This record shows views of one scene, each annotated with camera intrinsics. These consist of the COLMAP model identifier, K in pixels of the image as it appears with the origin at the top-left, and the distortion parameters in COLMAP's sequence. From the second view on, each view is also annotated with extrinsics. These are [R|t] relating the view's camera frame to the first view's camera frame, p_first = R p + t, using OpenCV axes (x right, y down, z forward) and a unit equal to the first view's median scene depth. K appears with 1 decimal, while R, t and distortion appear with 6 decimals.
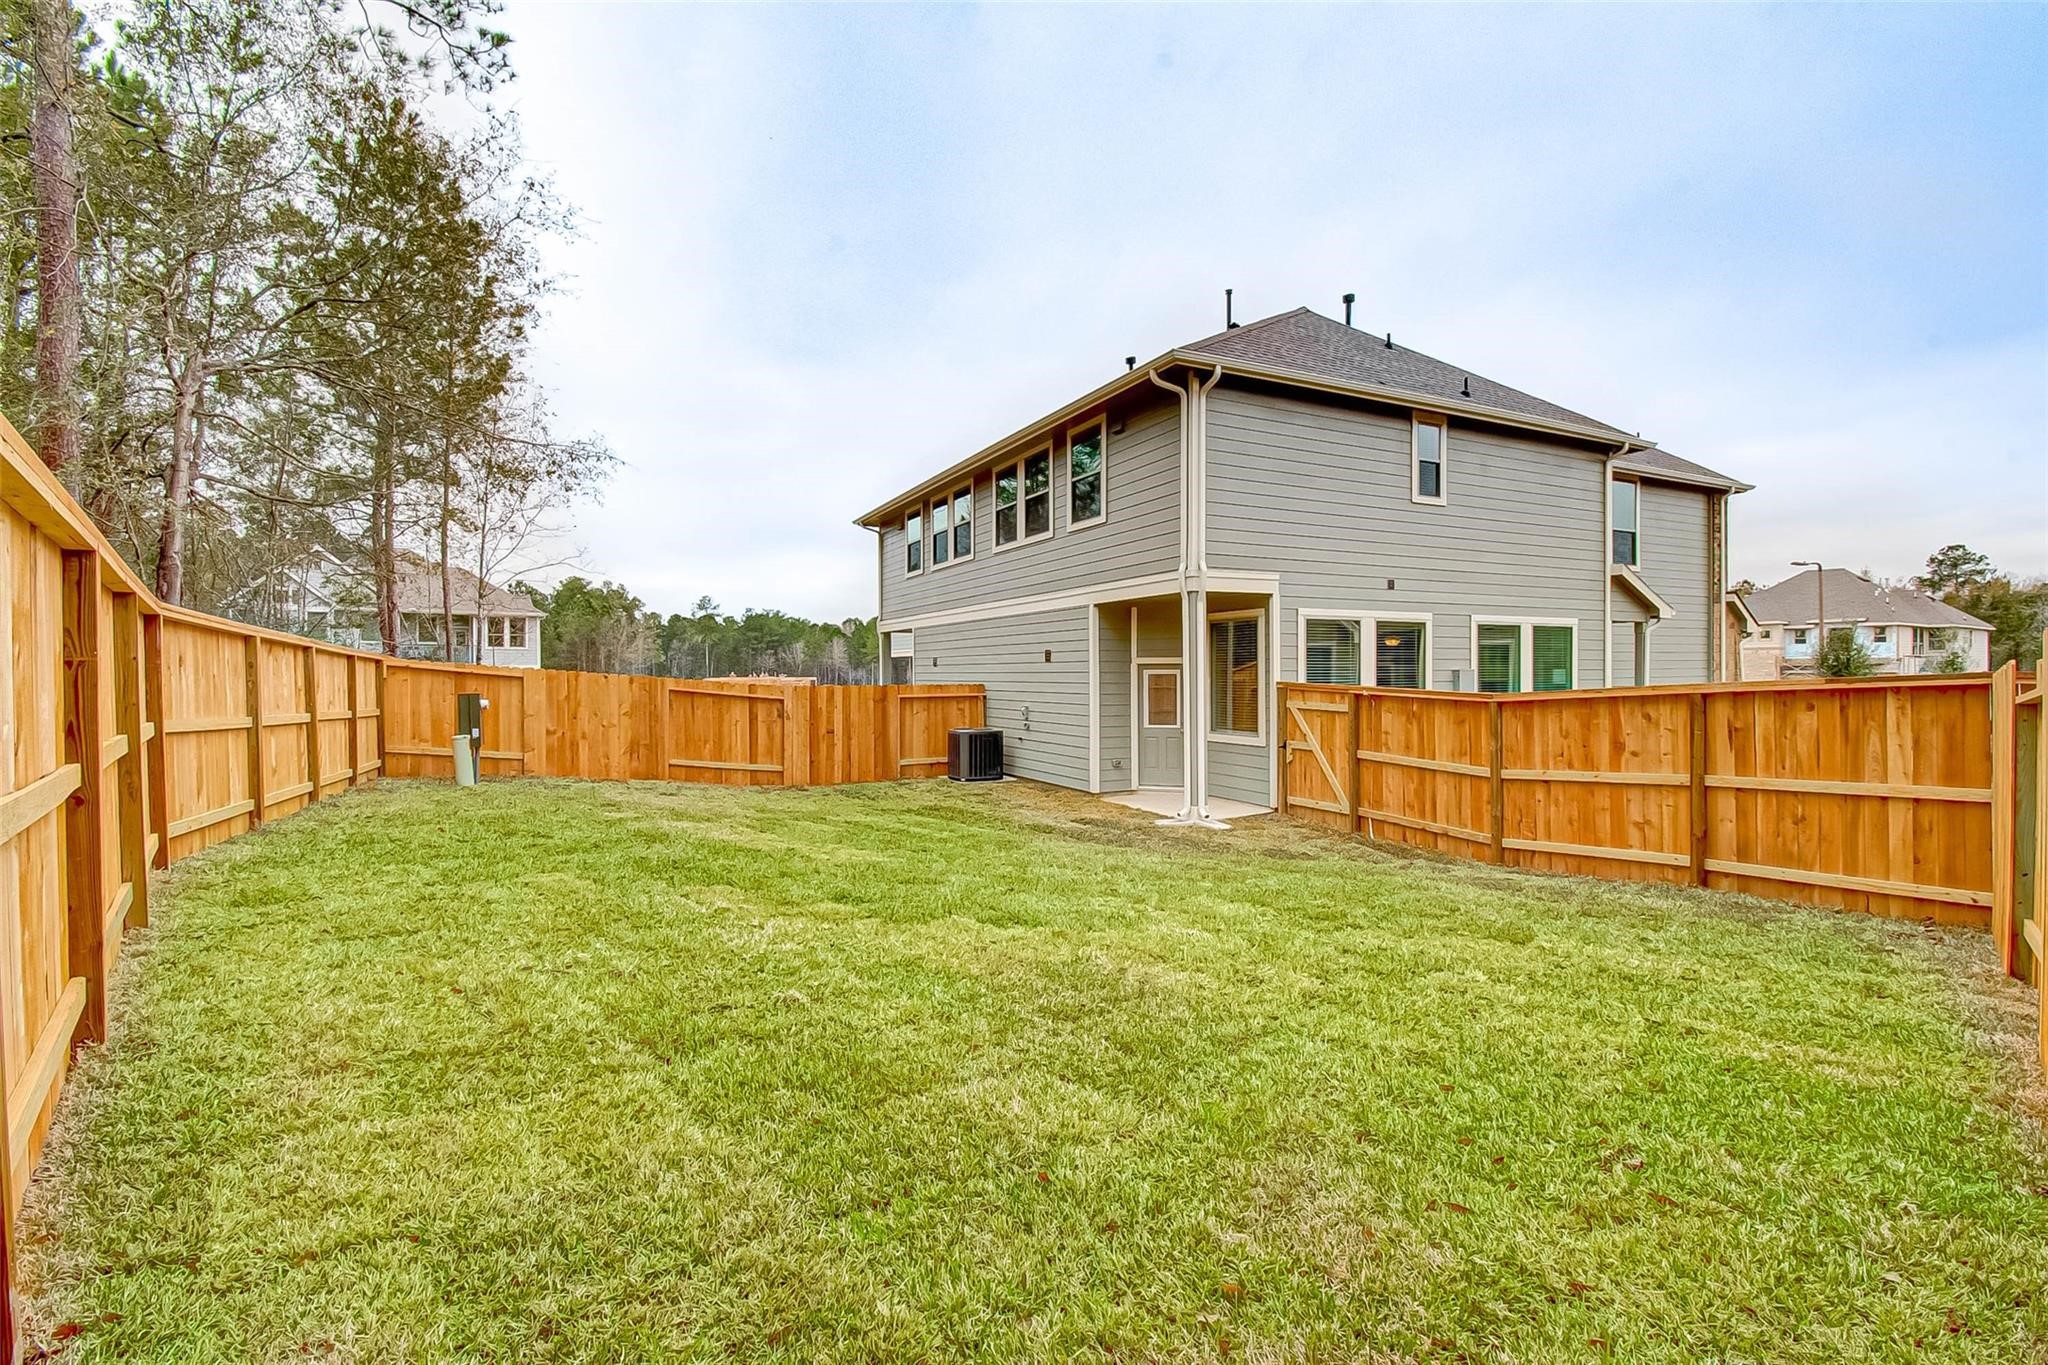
lens RADIAL K [[929.4, 0, 1023.9], [0, 929.4, 679.6], [0, 0, 1]] dist [-0.016497, -0.001172]
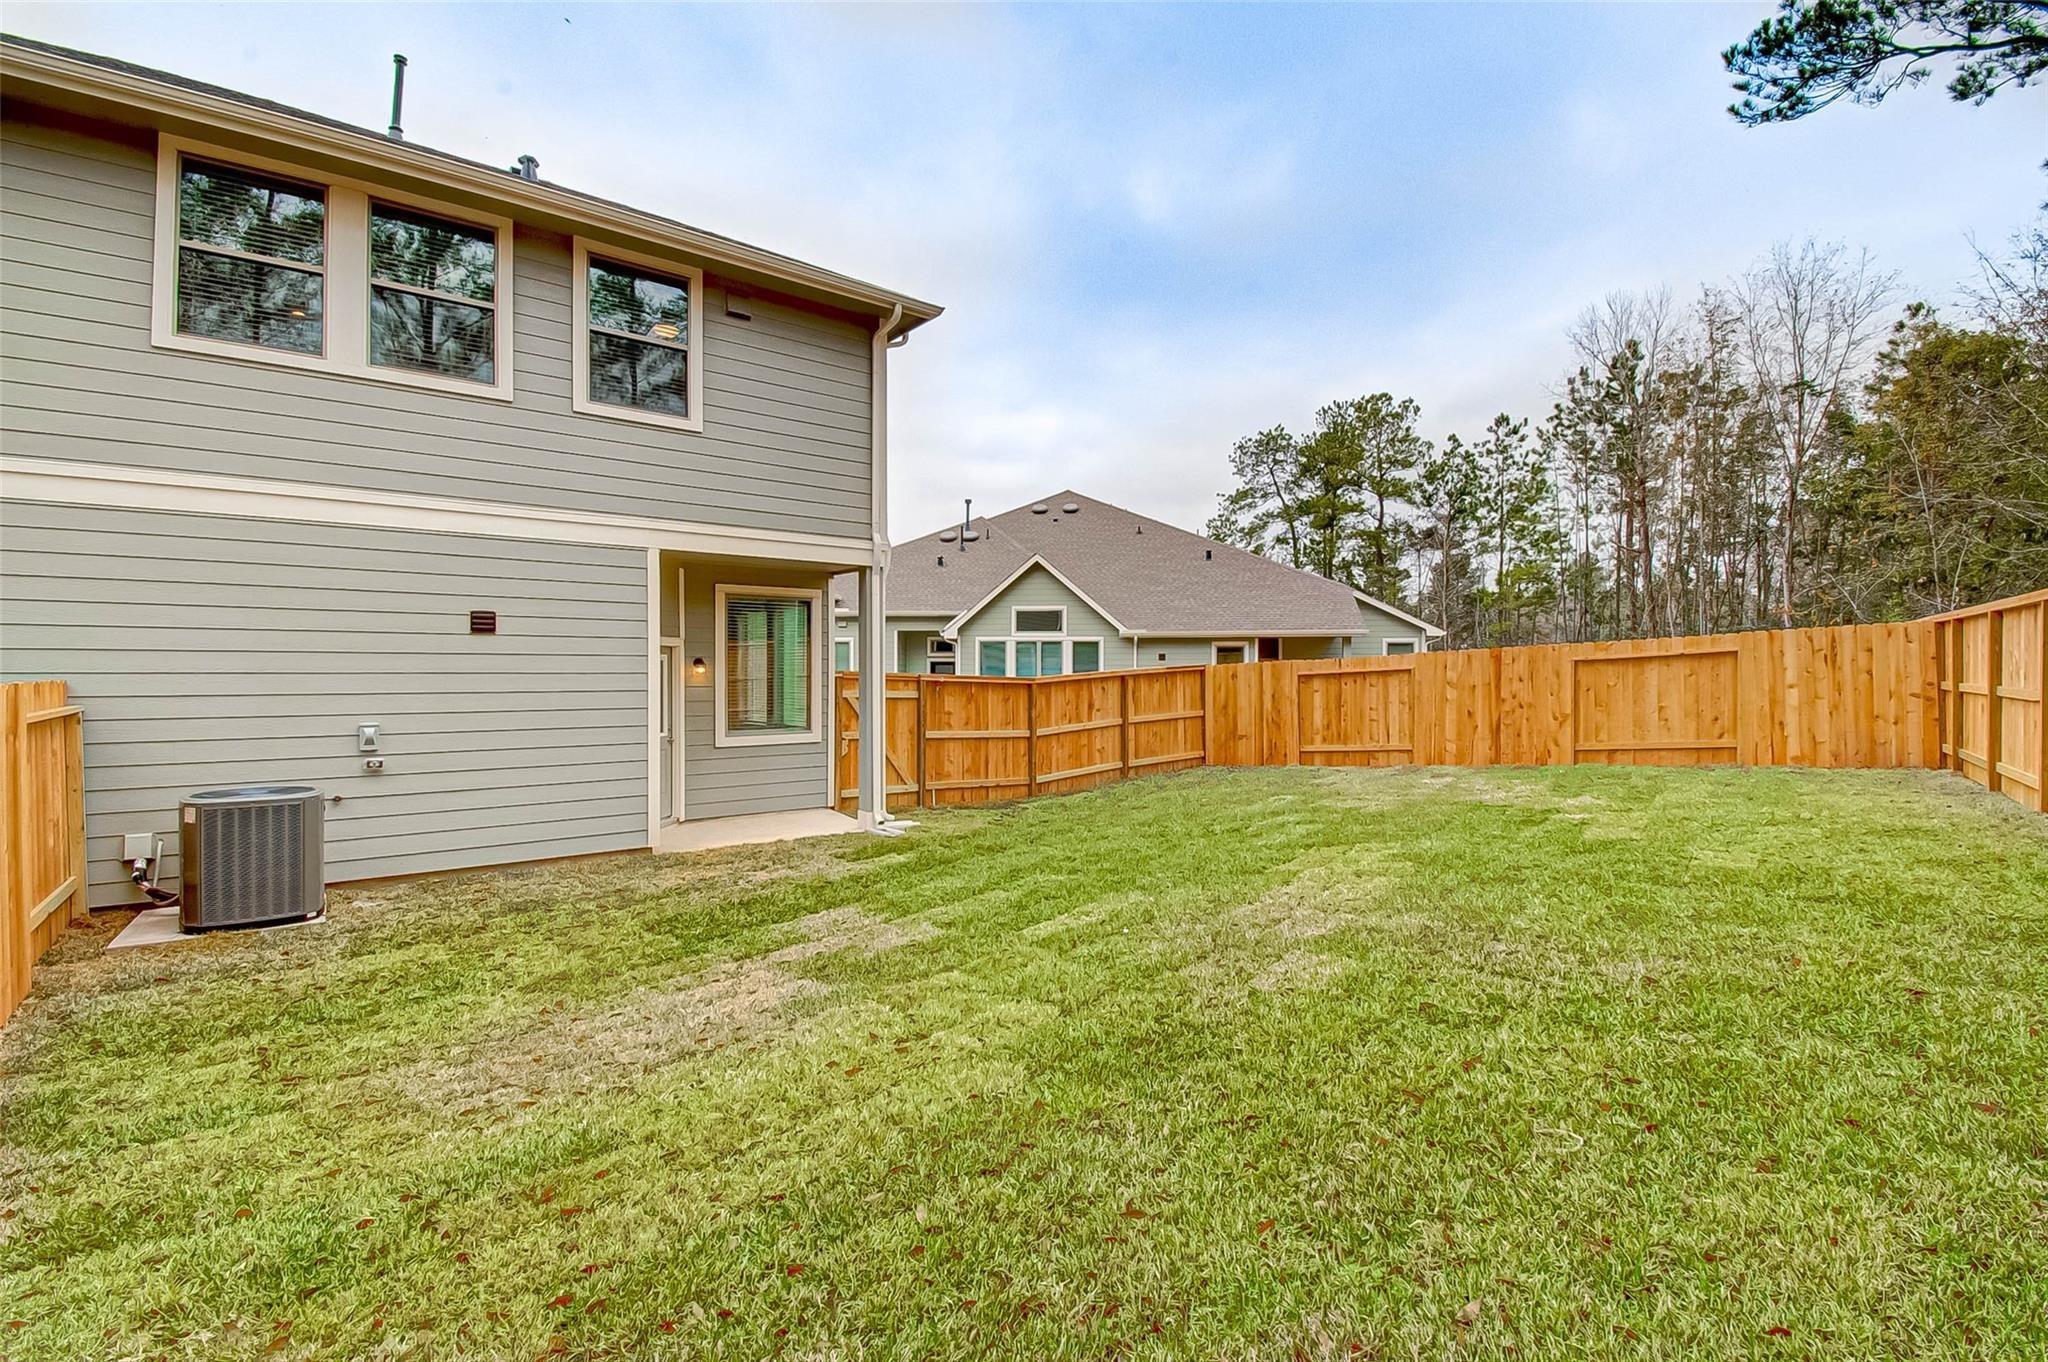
lens RADIAL K [[929.4, 0, 1022.6], [0, 929.4, 674.1], [0, 0, 1]] dist [-0.016497, -0.001172]
pose [[-0.214533, 0.002397, 0.976714, -0.835072], [0.009575, 0.999954, -0.000351, 0.009745], [-0.976670, 0.009276, -0.214546, 1.241168]]
